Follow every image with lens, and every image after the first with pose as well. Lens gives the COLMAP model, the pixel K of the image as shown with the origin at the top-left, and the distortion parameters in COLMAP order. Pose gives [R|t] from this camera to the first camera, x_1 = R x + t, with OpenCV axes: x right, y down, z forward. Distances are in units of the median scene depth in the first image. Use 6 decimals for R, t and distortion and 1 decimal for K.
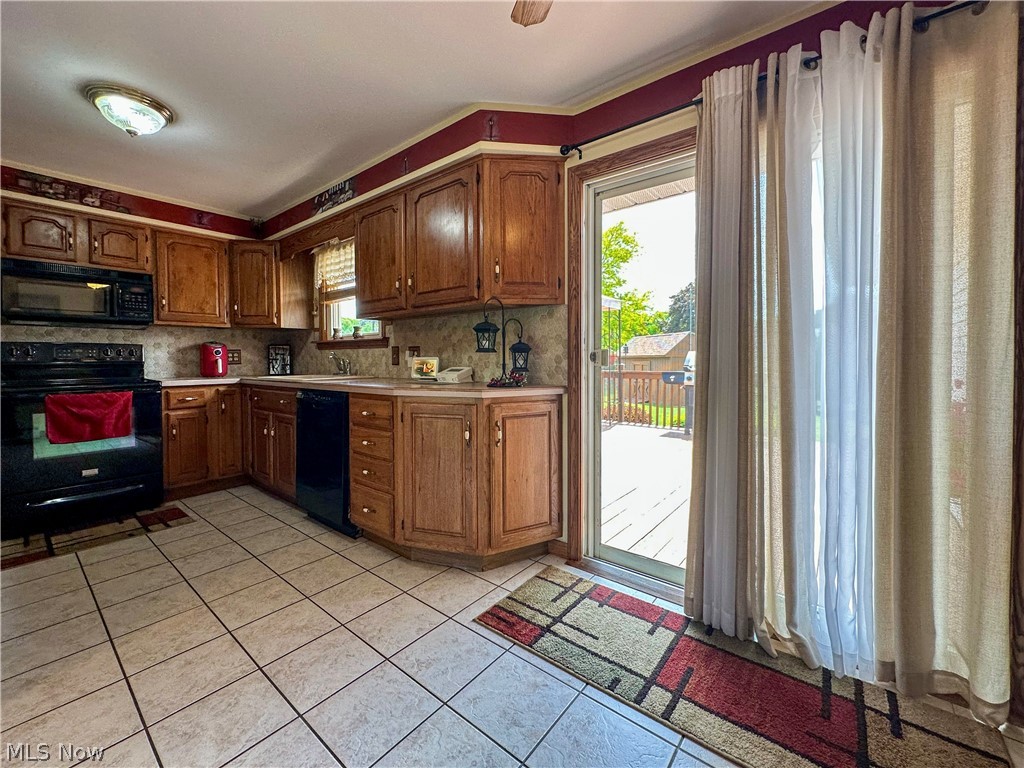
lens RADIAL K [[423.6, 0, 500.9], [0, 423.6, 365.4], [0, 0, 1]] dist [0.000836, -0.000025]
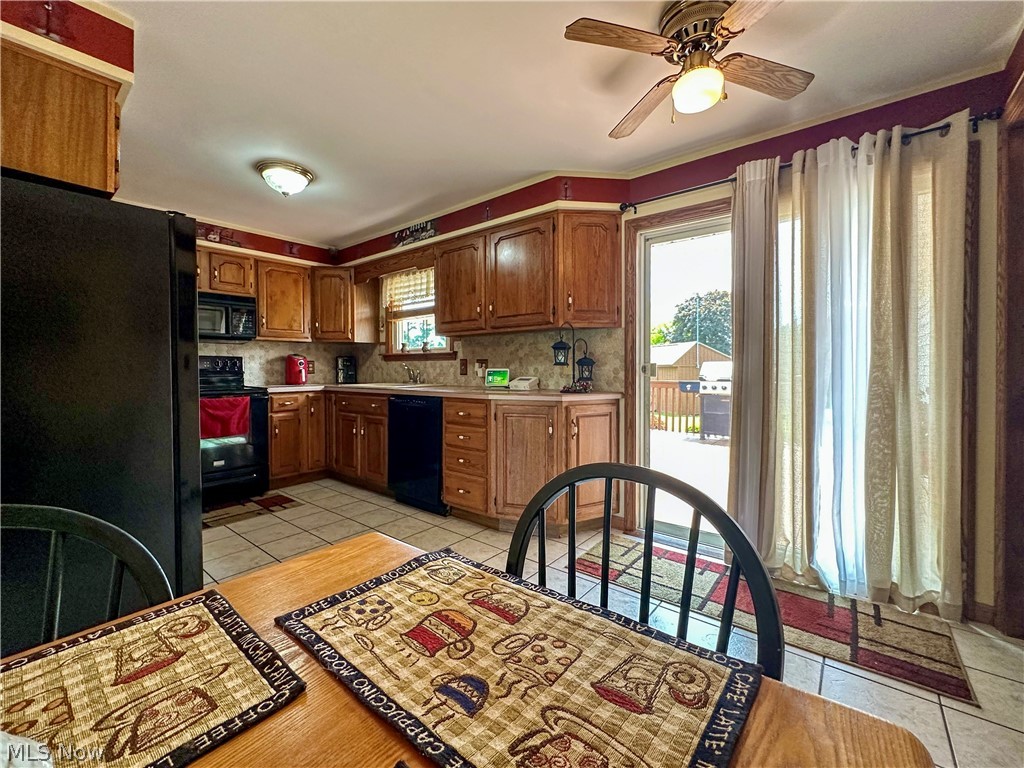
lens RADIAL K [[430.9, 0, 496.3], [0, 430.9, 369.7], [0, 0, 1]] dist [-0.002188, 0.000183]
pose [[0.999951, 0.002246, -0.009603, -0.164594], [-0.002353, 0.999935, -0.011134, -0.002680], [0.009578, 0.011156, 0.999892, -0.221913]]
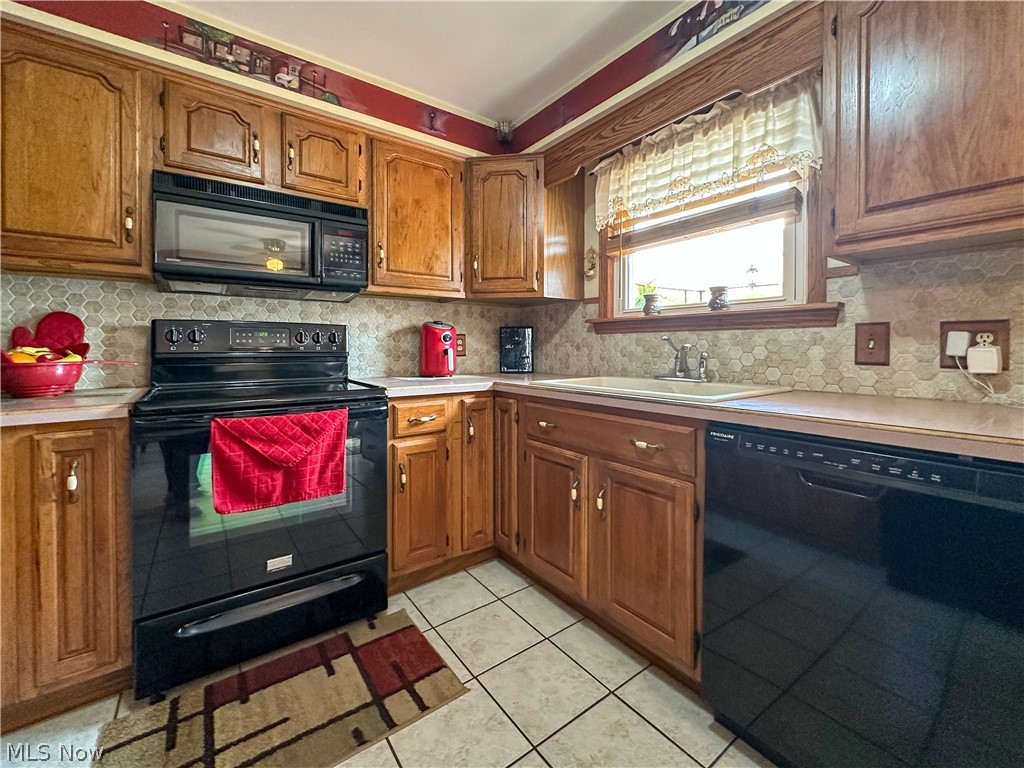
lens RADIAL K [[422.7, 0, 521.6], [0, 422.7, 347.5], [0, 0, 1]] dist [-0.003932, 0.000078]
pose [[0.976334, 0.004477, -0.216220, -0.560488], [-0.008170, 0.999835, -0.016193, -0.009666], [0.216112, 0.017577, 0.976210, 0.545074]]
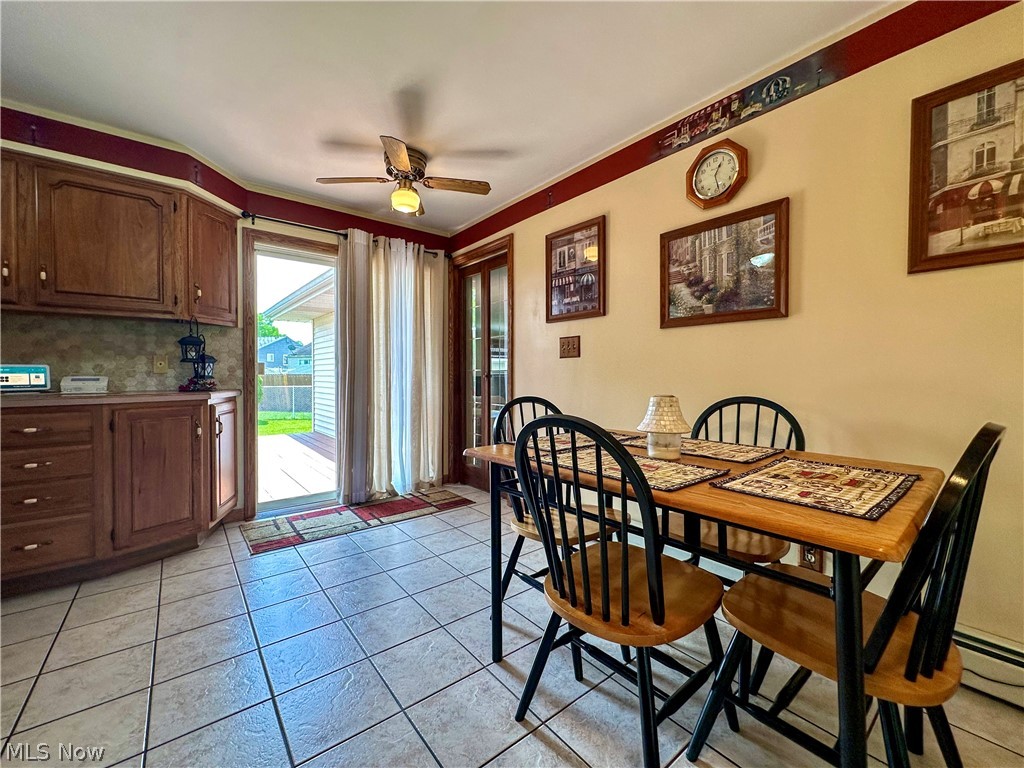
lens RADIAL K [[413.4, 0, 514.9], [0, 413.4, 378.9], [0, 0, 1]] dist [-0.000985, -0.000072]
pose [[0.206745, -0.008495, 0.978358, -0.731301], [0.015622, 0.999863, 0.005381, 0.017629], [-0.978270, 0.014172, 0.206849, -0.082876]]
